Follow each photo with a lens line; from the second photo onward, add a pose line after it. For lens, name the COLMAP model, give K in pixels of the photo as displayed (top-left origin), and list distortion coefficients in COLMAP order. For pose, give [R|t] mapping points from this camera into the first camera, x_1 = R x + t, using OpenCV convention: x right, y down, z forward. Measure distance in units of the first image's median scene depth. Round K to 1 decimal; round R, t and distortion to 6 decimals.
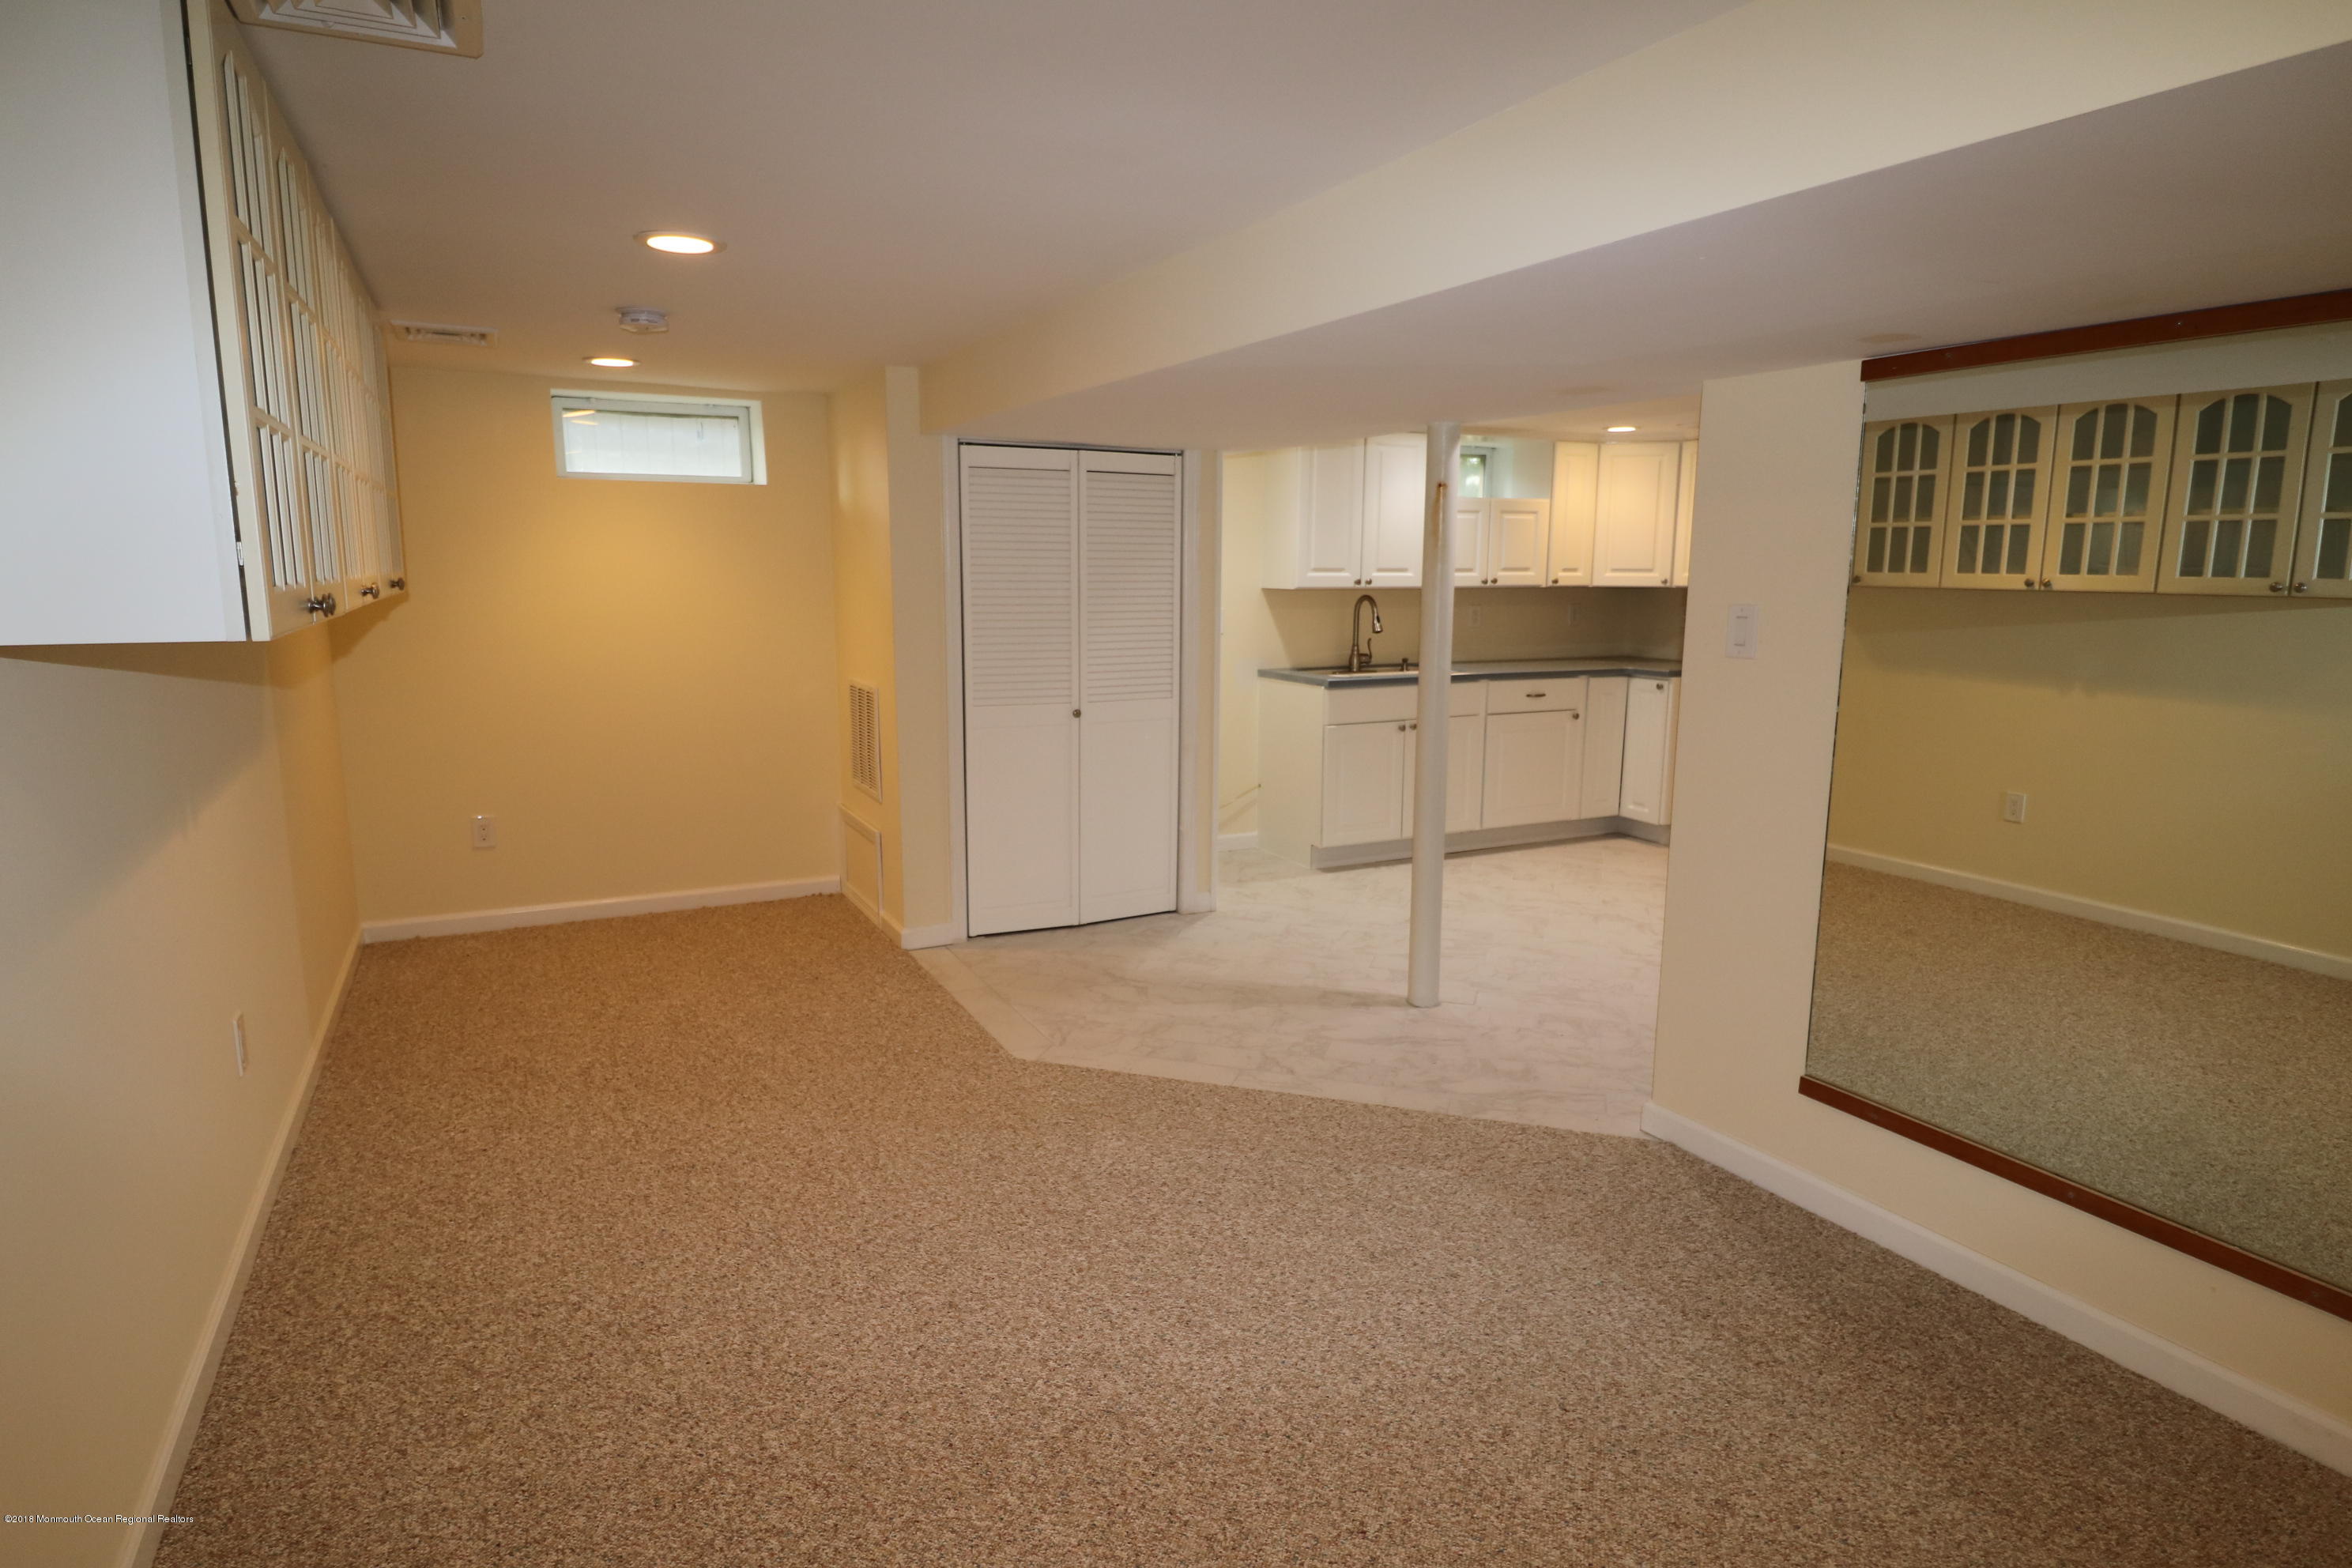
lens RADIAL K [[1303.6, 0, 1170.1], [0, 1303.6, 781.0], [0, 0, 1]] dist [0.000789, -0.010553]
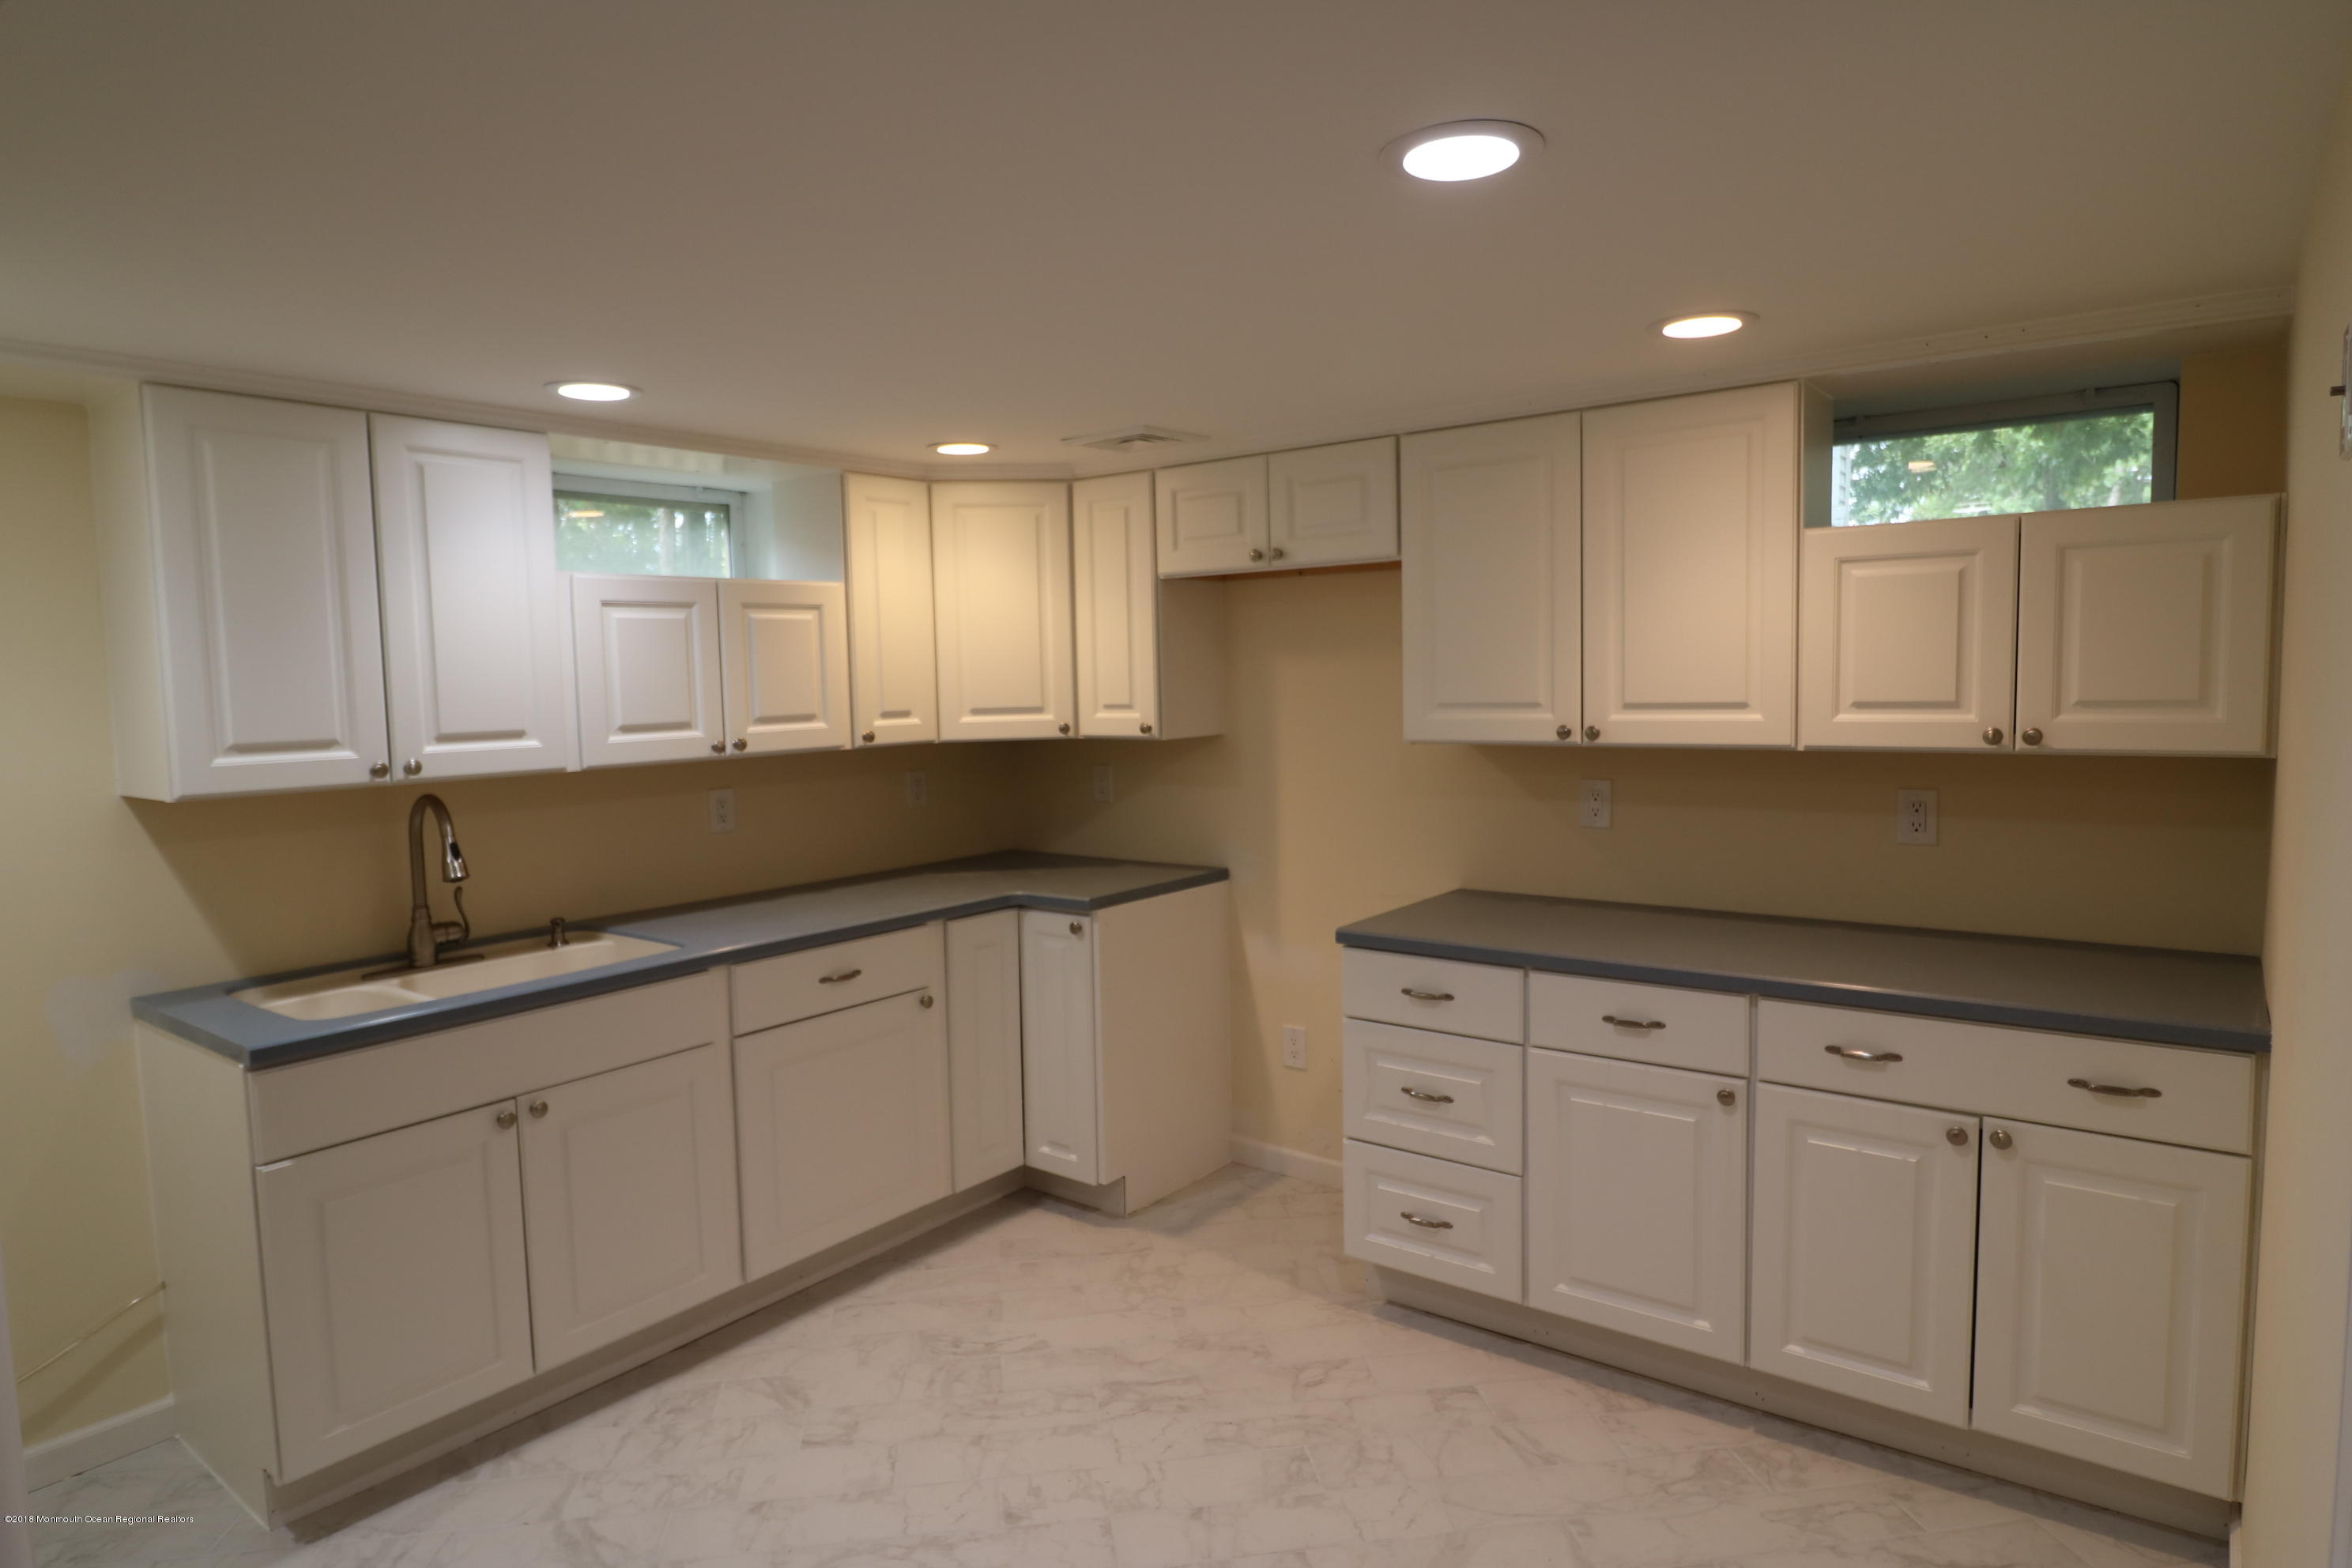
lens RADIAL K [[1379.4, 0, 1175.3], [0, 1379.4, 778.0], [0, 0, 1]] dist [0.008978, -0.014954]
pose [[0.901089, -0.060070, 0.429454, 0.181586], [0.099553, 0.992564, -0.070048, -0.093140], [-0.422053, 0.105873, 0.900368, 0.489732]]
